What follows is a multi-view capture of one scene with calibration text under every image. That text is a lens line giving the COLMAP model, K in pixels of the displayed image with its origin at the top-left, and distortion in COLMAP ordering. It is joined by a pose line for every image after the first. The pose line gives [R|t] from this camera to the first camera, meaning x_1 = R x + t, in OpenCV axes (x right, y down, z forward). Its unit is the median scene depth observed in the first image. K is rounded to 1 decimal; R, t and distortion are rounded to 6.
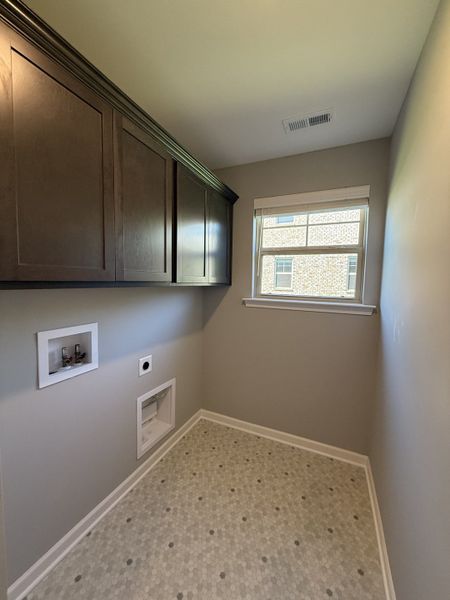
lens RADIAL K [[241.4, 0, 224.9], [0, 241.4, 298.9], [0, 0, 1]] dist [-0.000900, -0.000243]
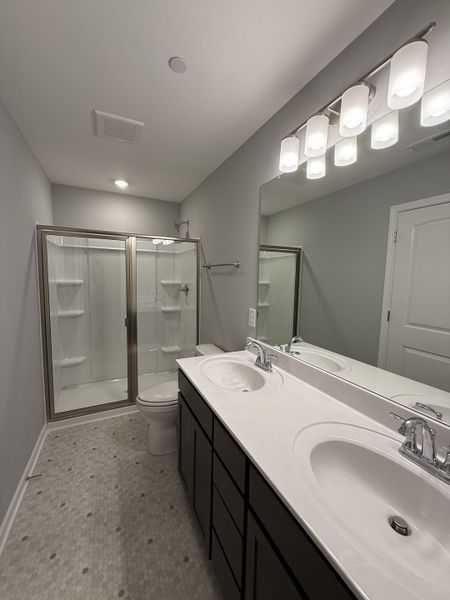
lens RADIAL K [[241.4, 0, 224.2], [0, 241.4, 300.3], [0, 0, 1]] dist [-0.000900, -0.000243]
pose [[0.769440, 0.048566, -0.636870, 0.962558], [-0.045784, 0.998734, 0.020847, -0.013756], [0.637076, 0.013118, 0.770689, 0.356382]]
